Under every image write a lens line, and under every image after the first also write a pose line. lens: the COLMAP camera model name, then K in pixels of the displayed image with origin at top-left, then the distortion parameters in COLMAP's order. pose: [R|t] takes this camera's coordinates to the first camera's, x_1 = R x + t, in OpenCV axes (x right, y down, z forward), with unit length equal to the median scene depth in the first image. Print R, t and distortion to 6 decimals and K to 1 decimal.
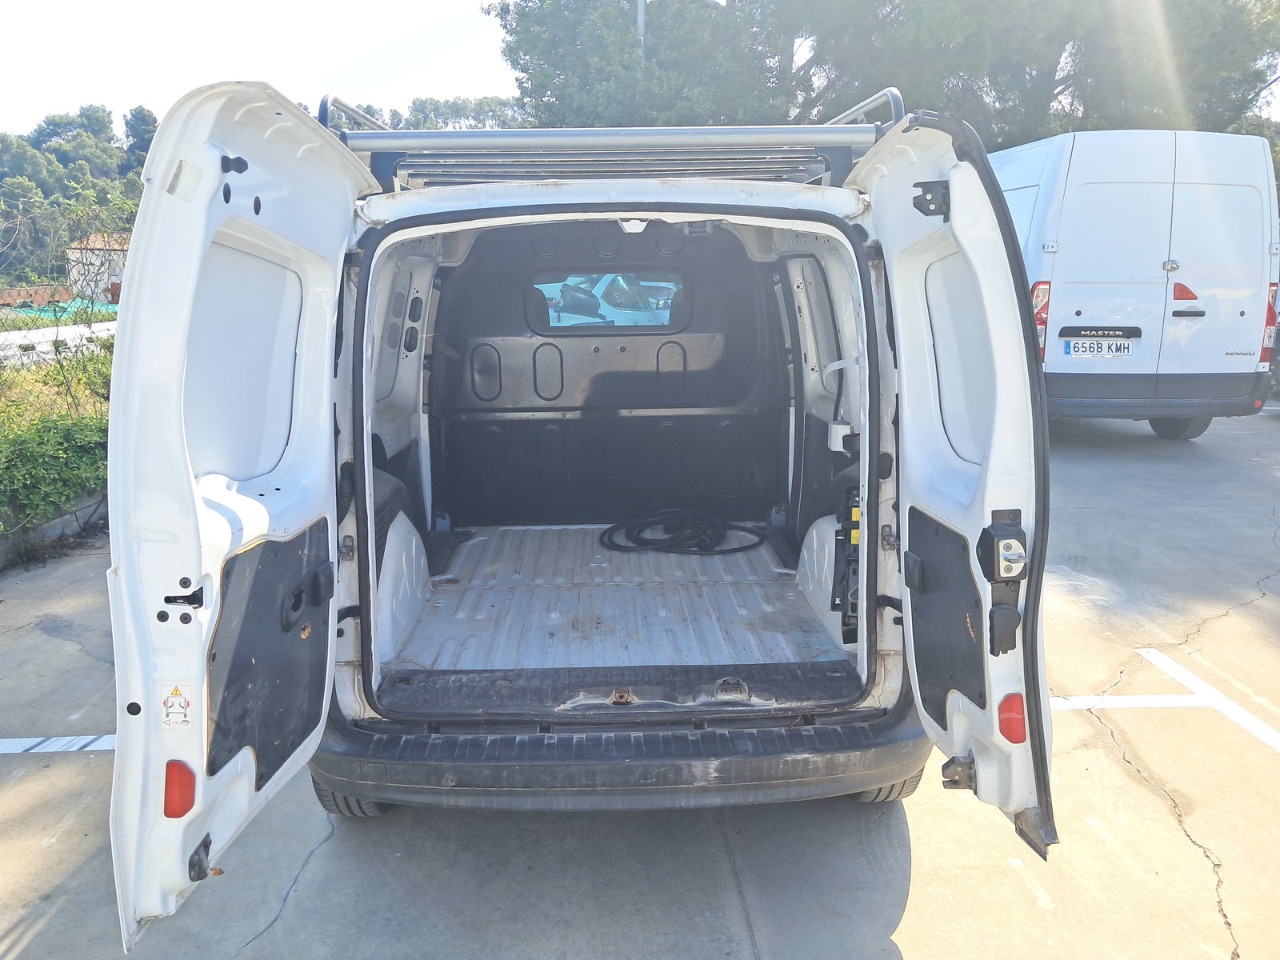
lens RADIAL K [[1012.0, 0, 611.7], [0, 1012.0, 484.2], [0, 0, 1]] dist [0.069442, -0.098761]
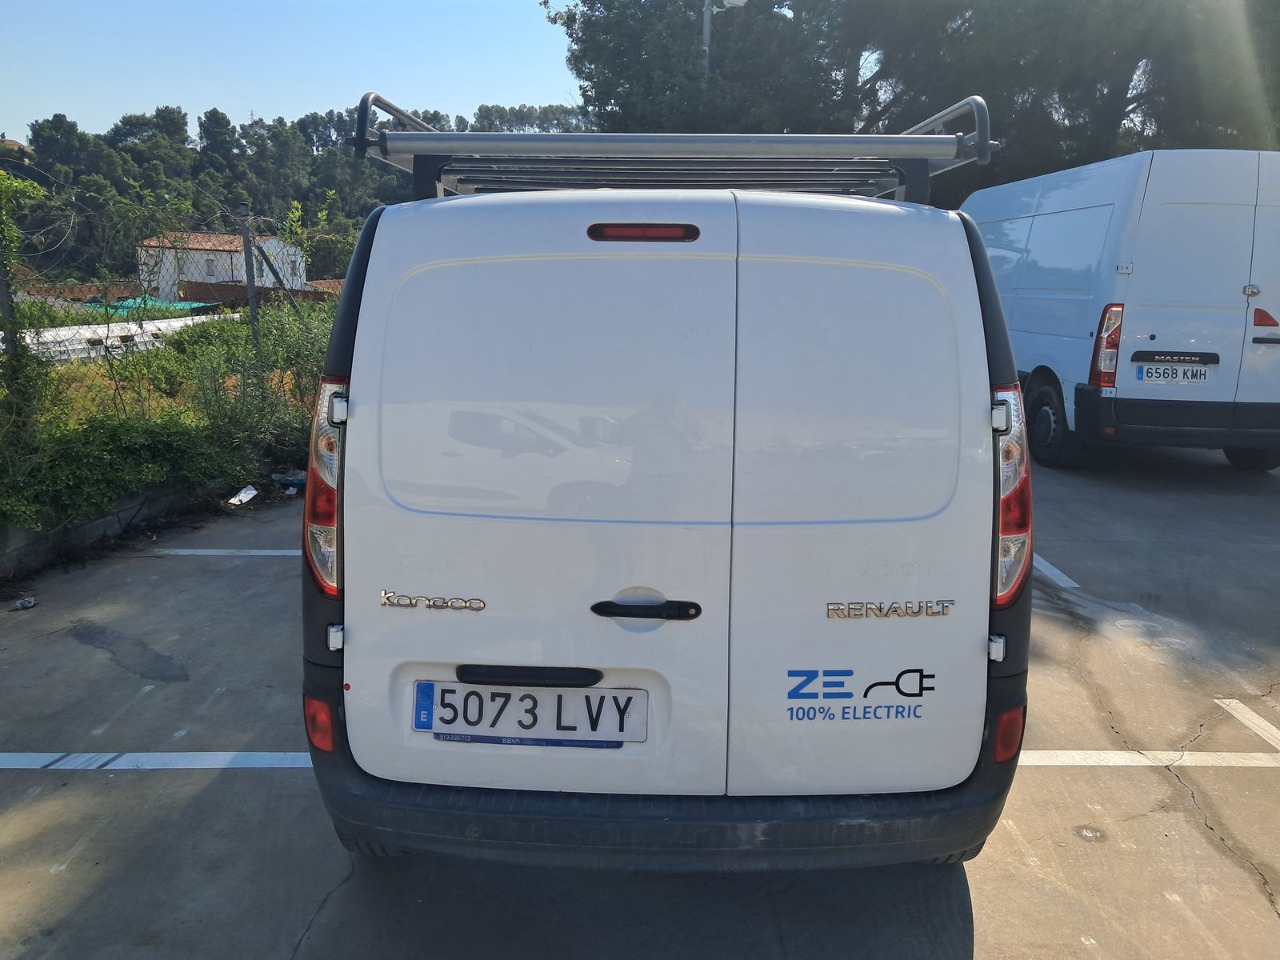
lens RADIAL K [[1010.7, 0, 636.1], [0, 1010.7, 473.0], [0, 0, 1]] dist [0.065156, -0.094188]
pose [[0.999169, 0.028482, -0.029163, 0.002484], [-0.029006, 0.999422, -0.017702, -0.009164], [0.028642, 0.018533, 0.999418, 0.030991]]
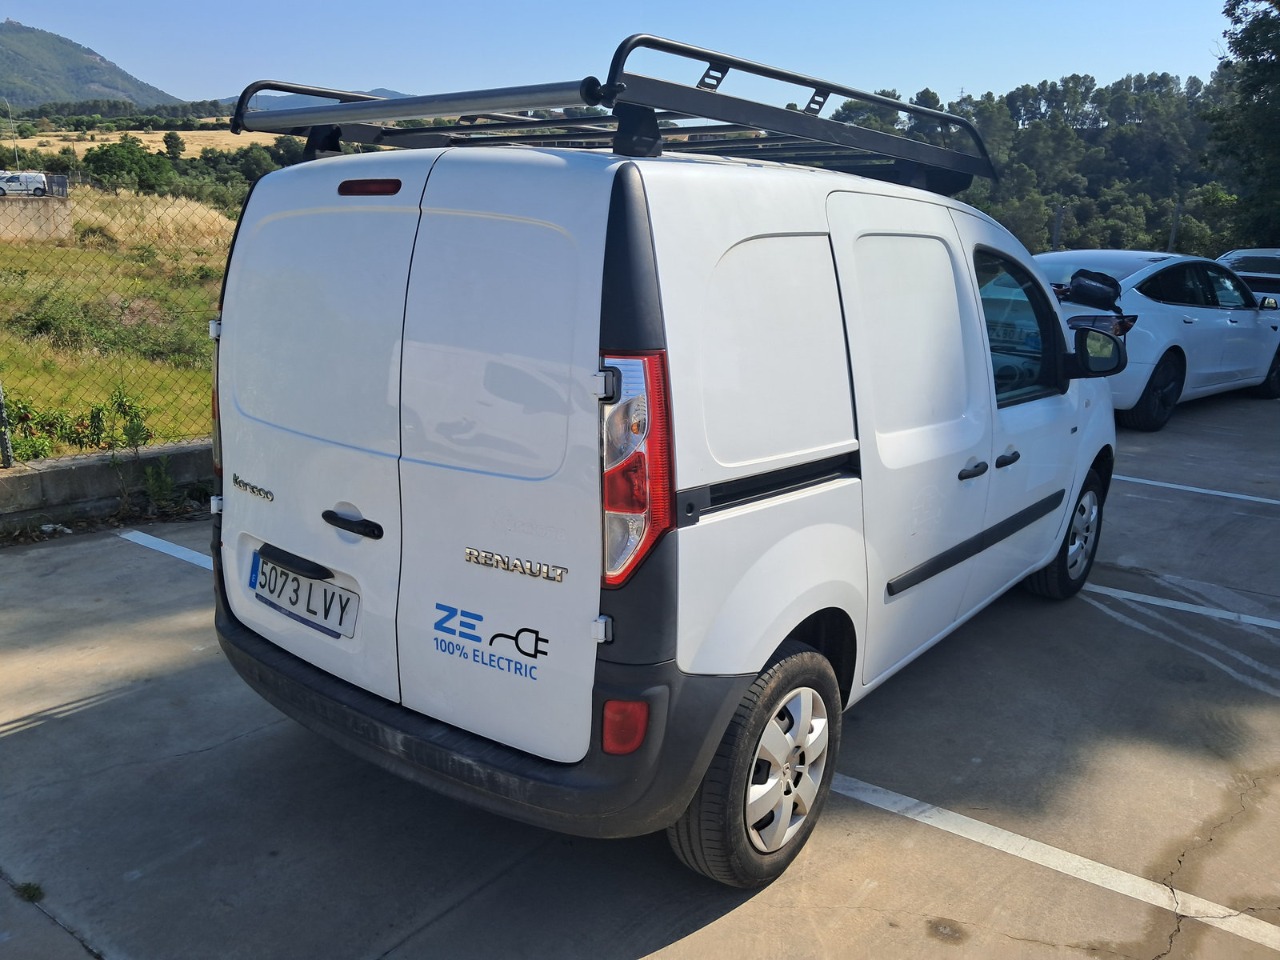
lens RADIAL K [[1016.4, 0, 626.0], [0, 1016.4, 485.1], [0, 0, 1]] dist [0.068812, -0.102904]
pose [[0.781441, 0.180863, -0.597193, 0.328593], [-0.169620, 0.982603, 0.075635, -0.032213], [0.600483, 0.042192, 0.798524, 0.127558]]
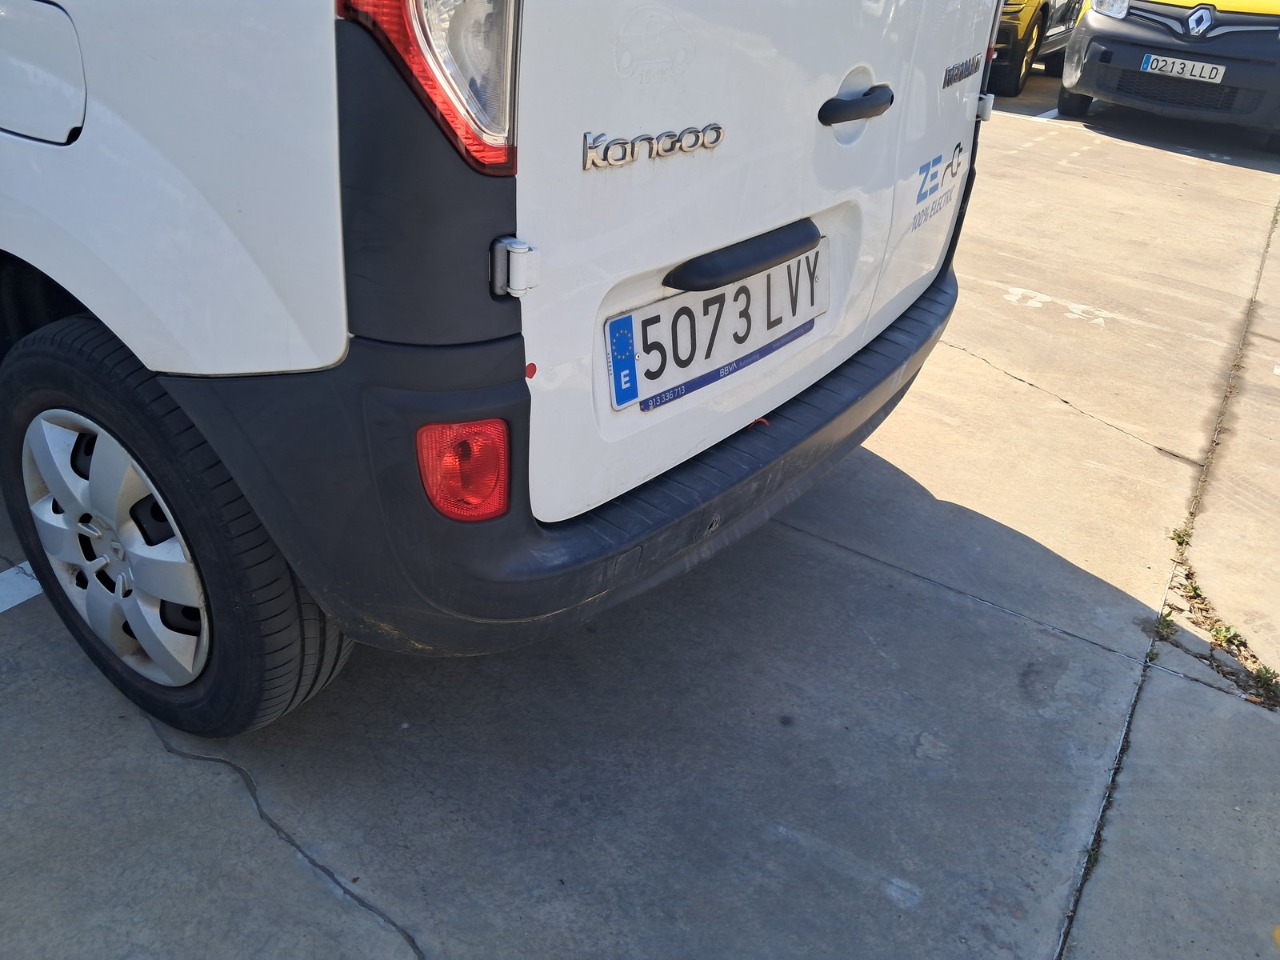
lens RADIAL K [[1012.0, 0, 611.7], [0, 1012.0, 484.2], [0, 0, 1]] dist [0.069442, -0.098761]
pose [[0.583338, -0.356744, 0.729692, -0.239092], [0.092659, 0.921745, 0.376563, 0.019834], [-0.806927, -0.152051, 0.570745, 0.290939]]
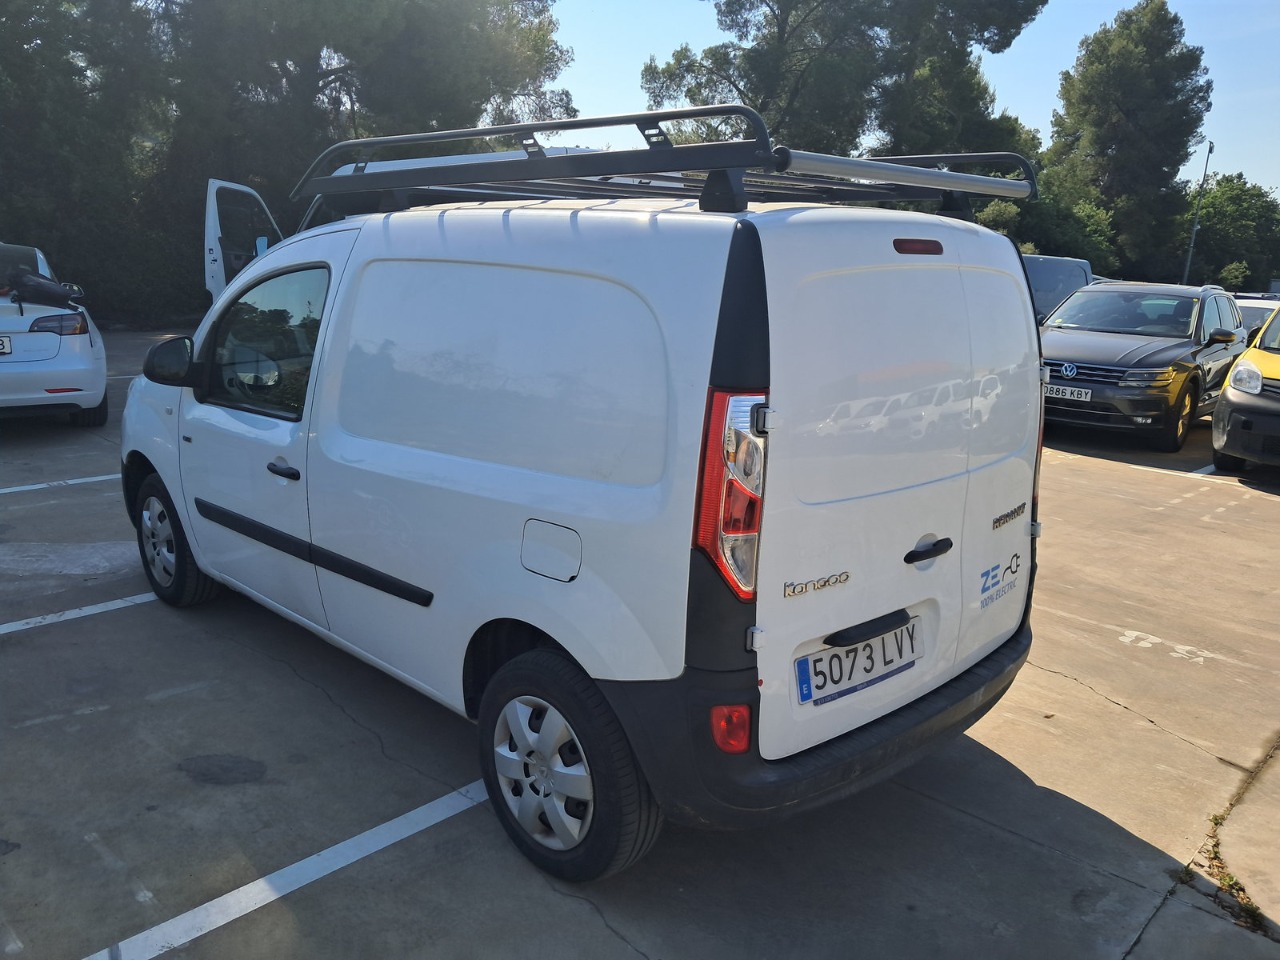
lens RADIAL K [[1018.5, 0, 634.1], [0, 1018.5, 470.7], [0, 0, 1]] dist [0.005288, -0.013944]
pose [[0.714812, -0.113516, 0.690042, -0.406520], [0.109969, 0.992707, 0.049390, -0.038897], [-0.690616, 0.040579, 0.722082, 0.153991]]
